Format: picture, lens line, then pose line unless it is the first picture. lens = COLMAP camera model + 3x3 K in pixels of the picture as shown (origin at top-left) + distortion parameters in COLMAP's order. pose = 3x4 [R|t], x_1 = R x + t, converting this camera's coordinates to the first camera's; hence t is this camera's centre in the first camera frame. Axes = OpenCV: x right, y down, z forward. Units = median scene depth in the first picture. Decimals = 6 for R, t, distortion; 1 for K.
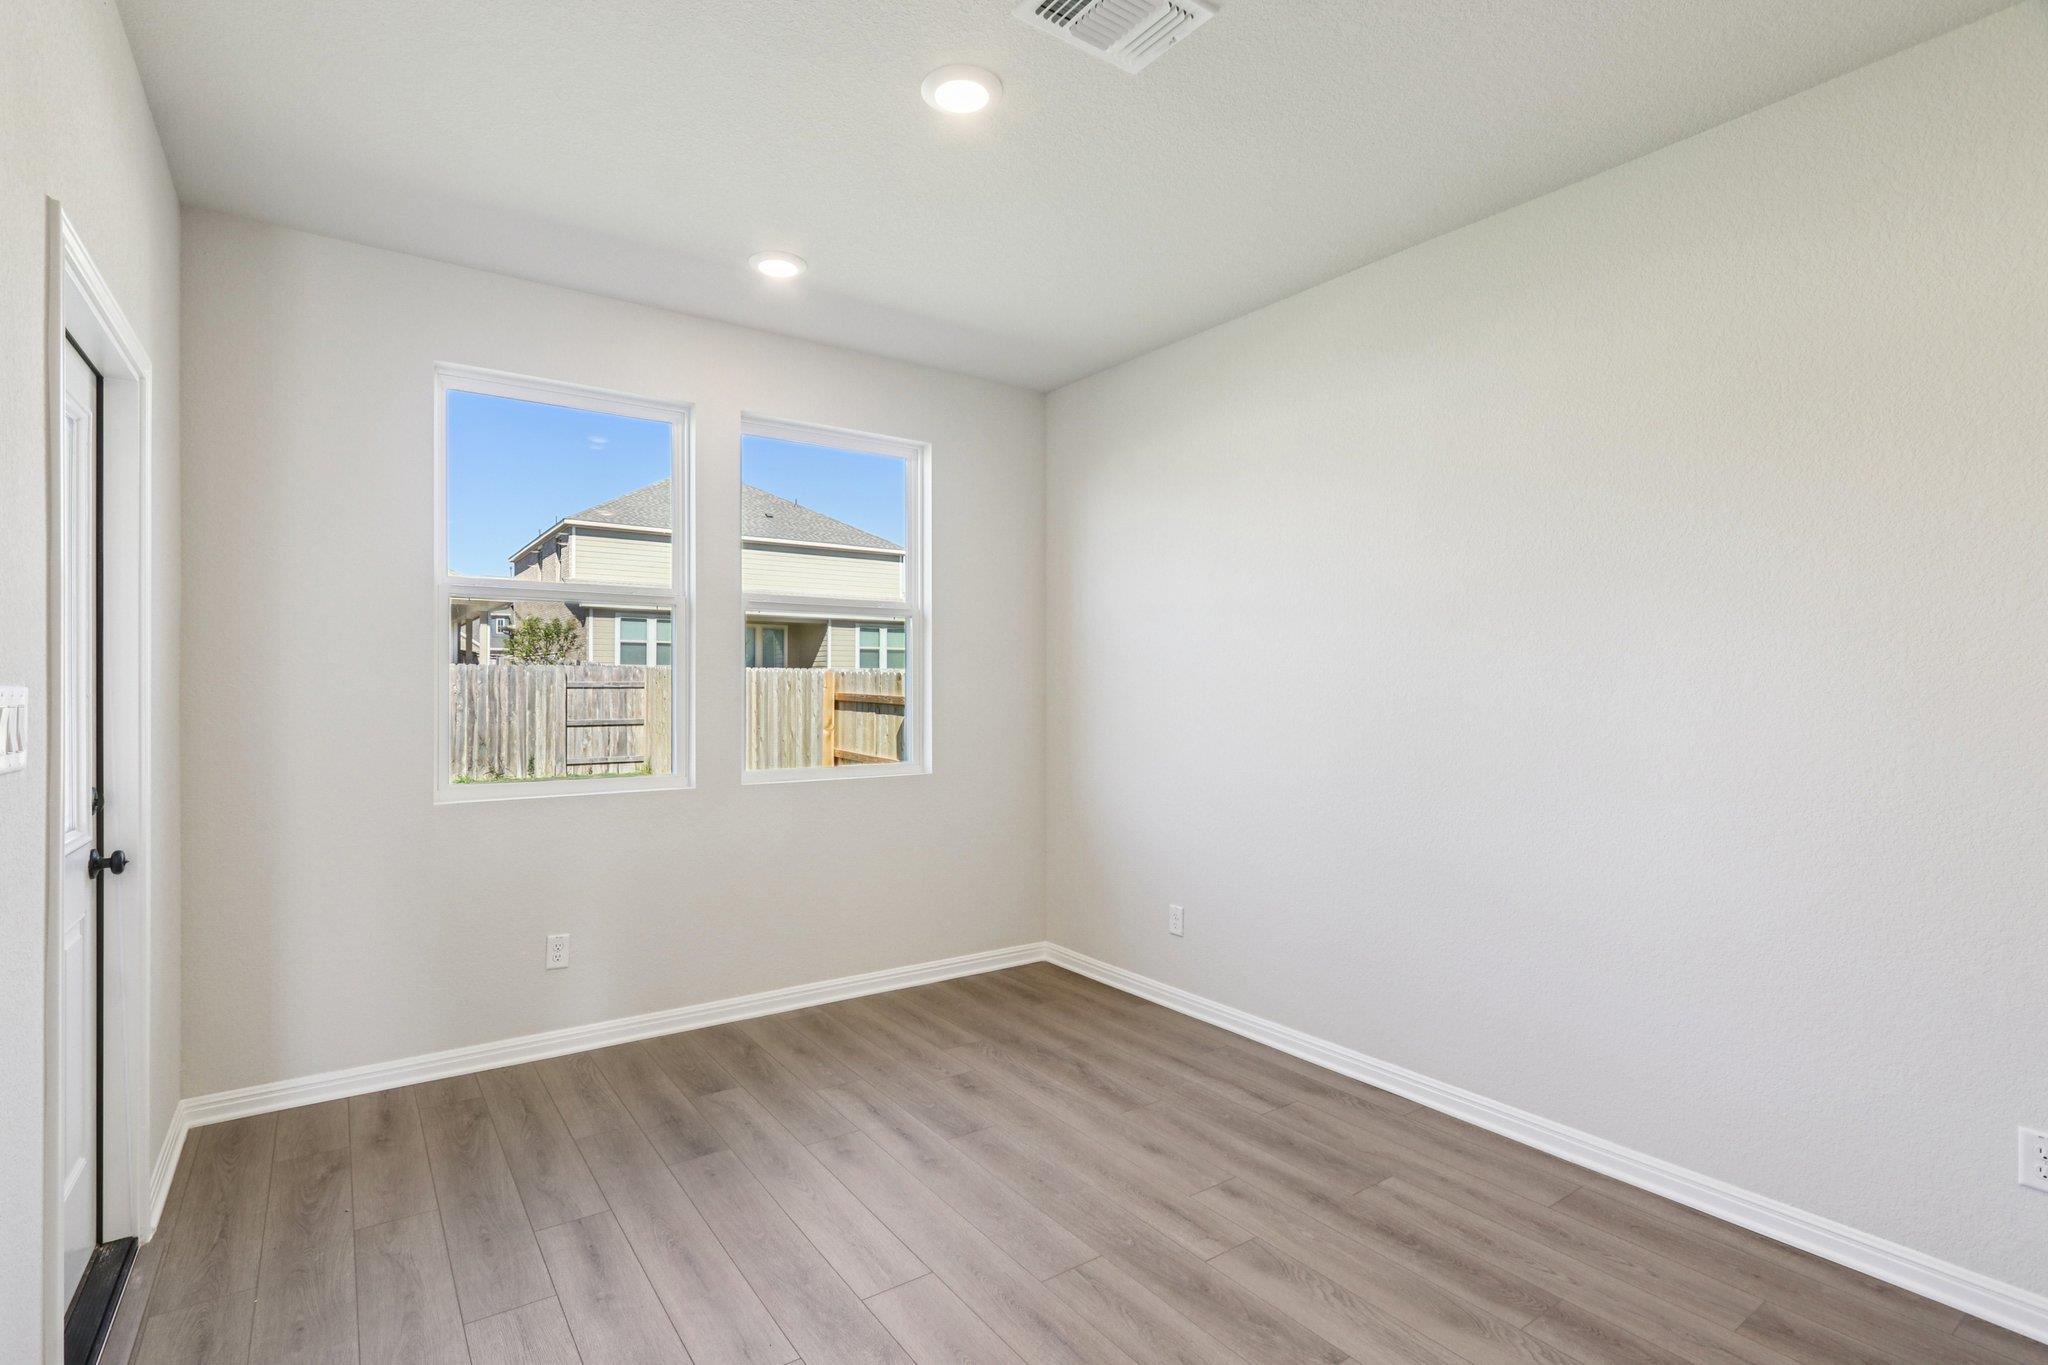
lens RADIAL K [[960.7, 0, 980.5], [0, 960.7, 689.8], [0, 0, 1]] dist [-0.000558, 0.000134]
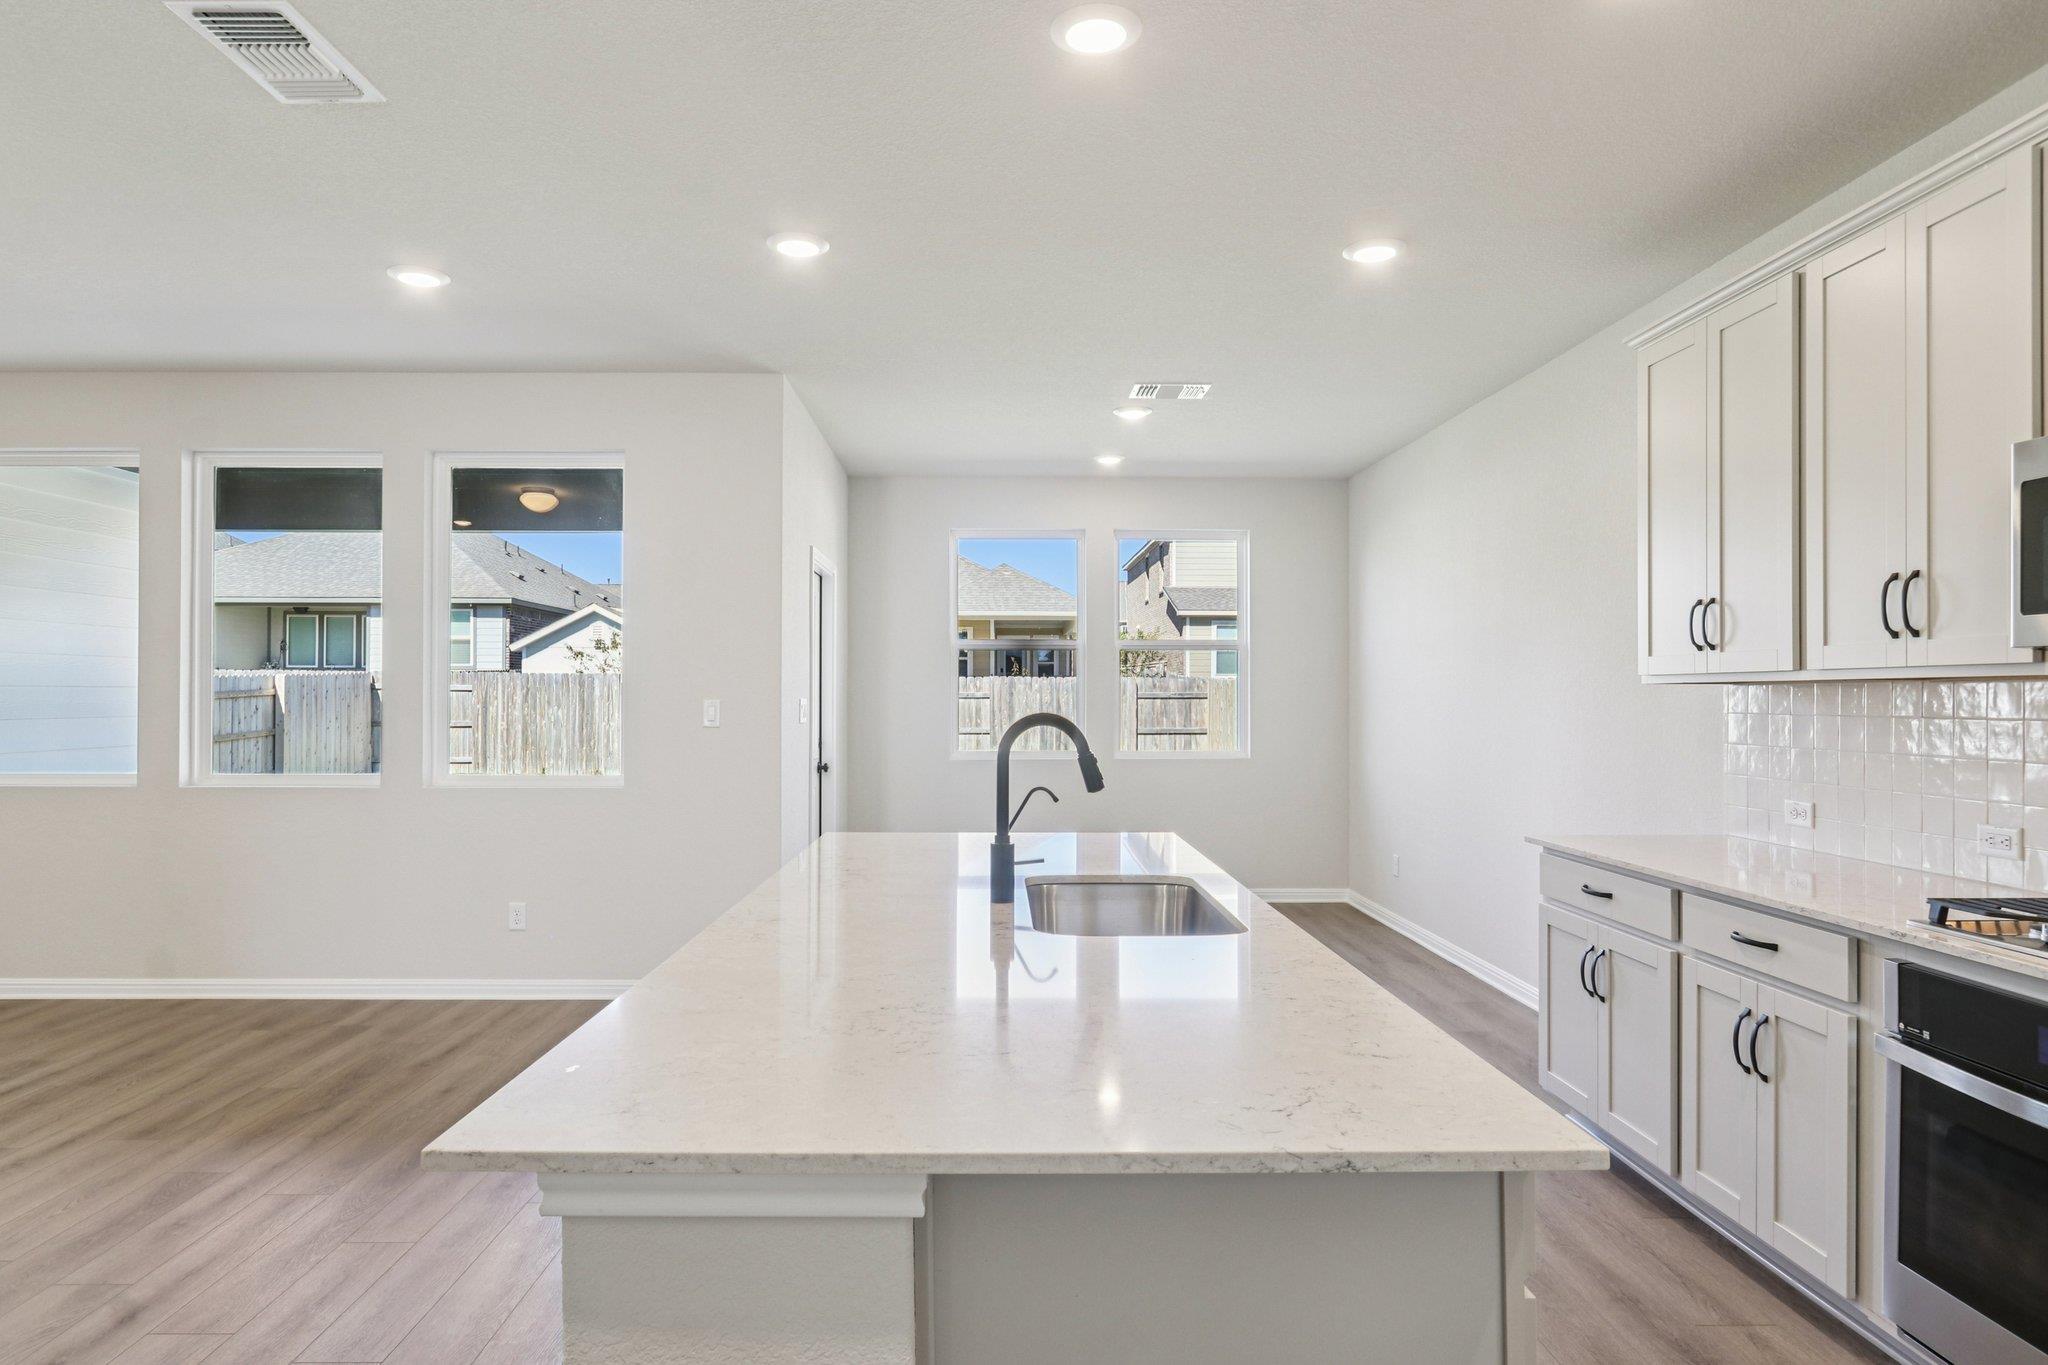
lens RADIAL K [[1179.0, 0, 1002.7], [0, 1179.0, 686.3], [0, 0, 1]] dist [-0.004788, -0.000050]
pose [[0.835911, -0.004916, -0.548843, 0.173137], [-0.001733, 0.999931, -0.011597, 0.000093], [0.548862, 0.010646, 0.835845, -0.194228]]
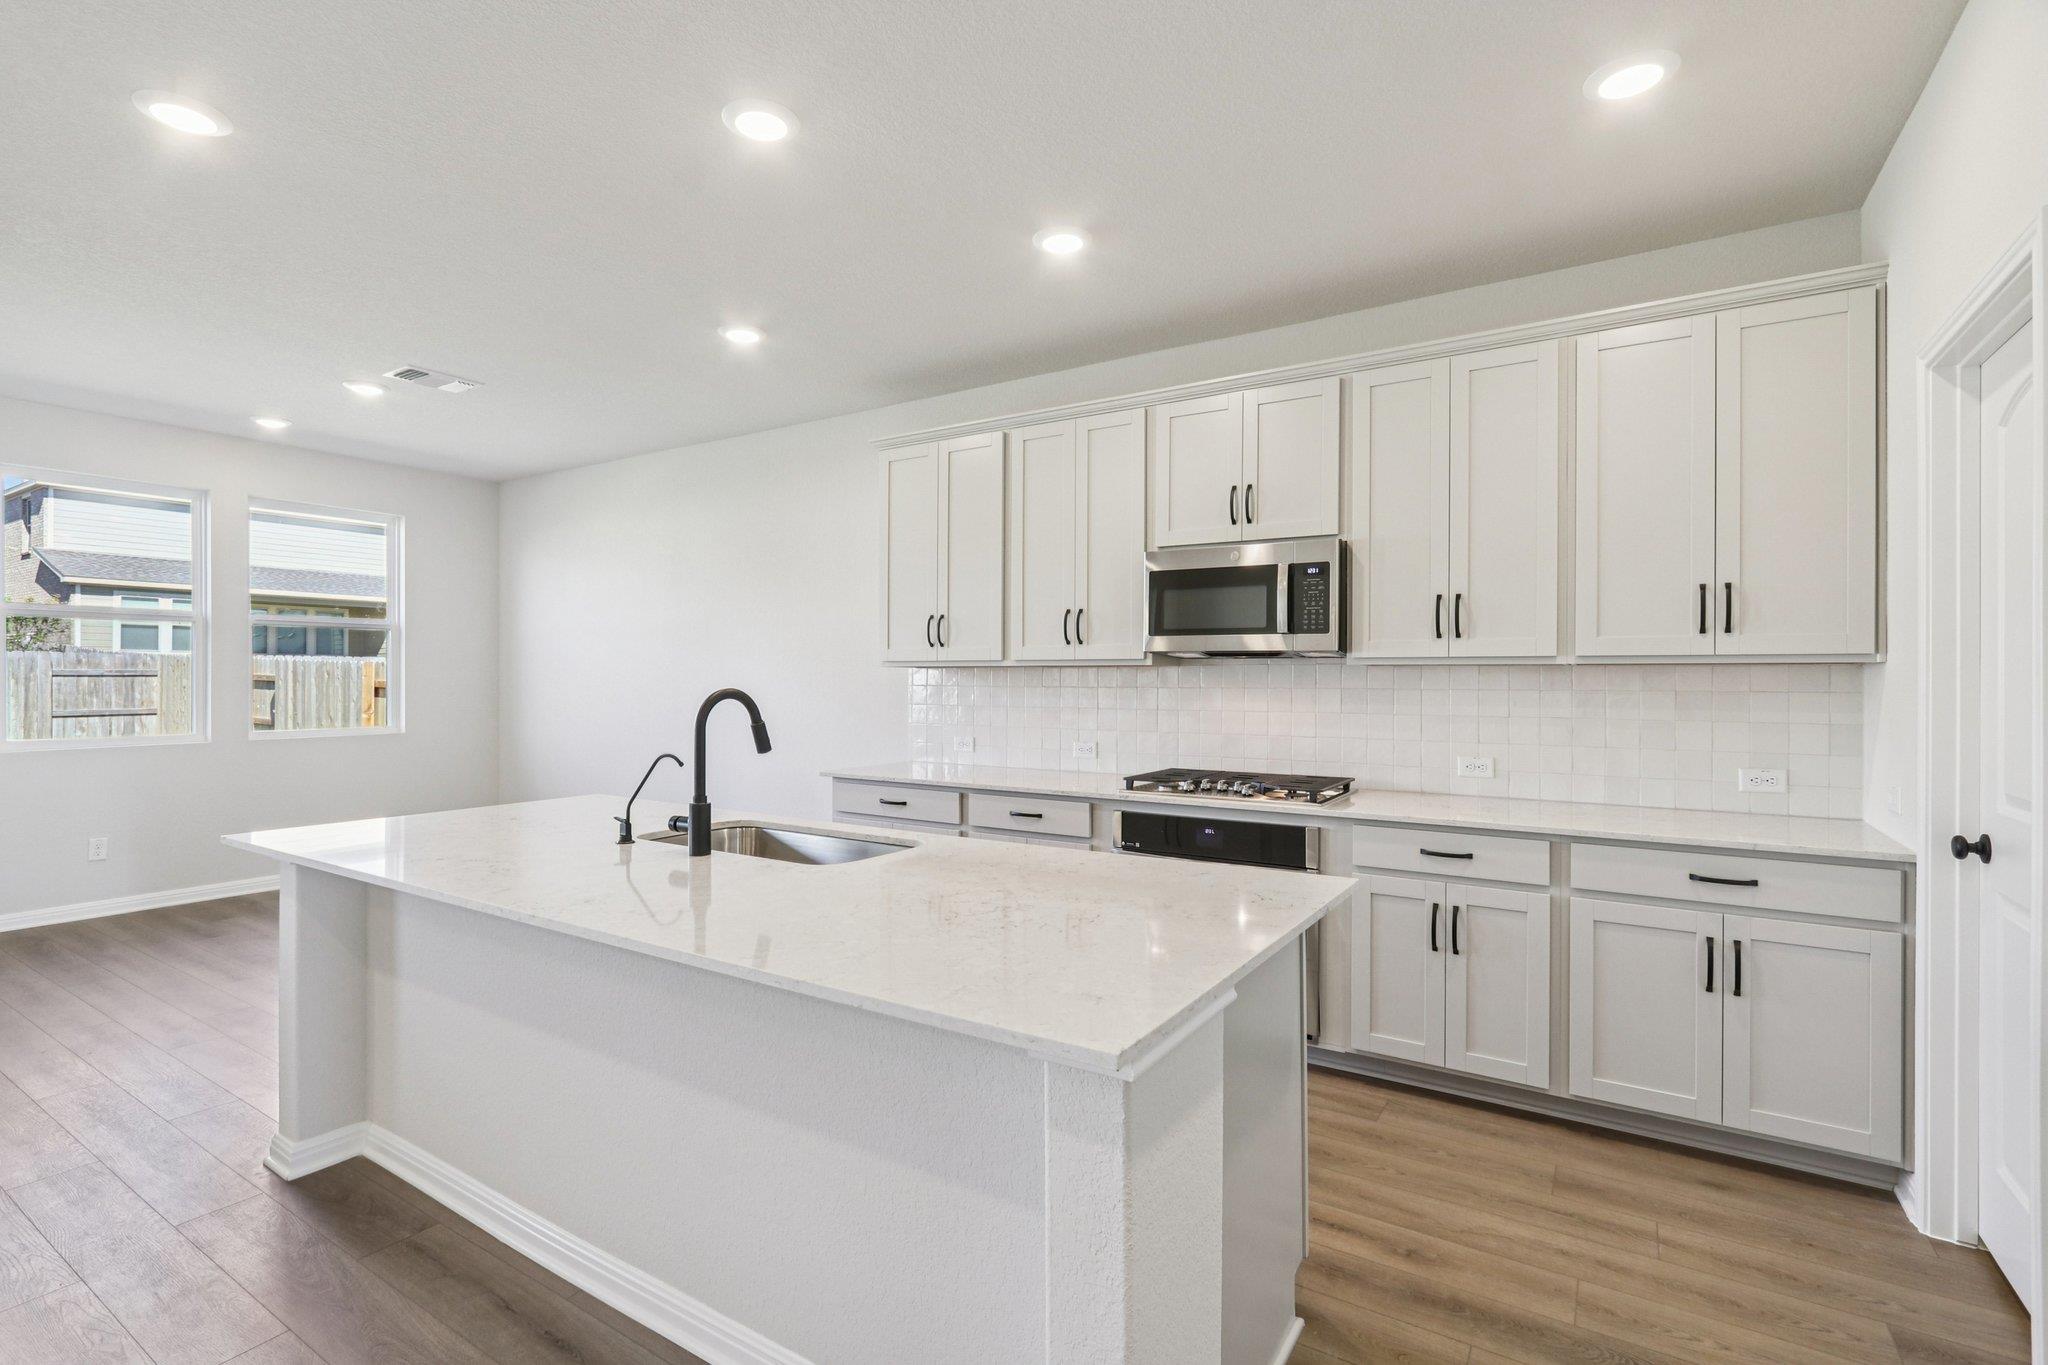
lens RADIAL K [[951.8, 0, 1007.1], [0, 951.8, 676.2], [0, 0, 1]] dist [-0.003737, 0.001052]
pose [[0.922256, 0.000315, 0.386581, 0.069922], [0.000331, 0.999999, -0.001604, 0.000052], [-0.386581, 0.001608, 0.922254, -0.214644]]
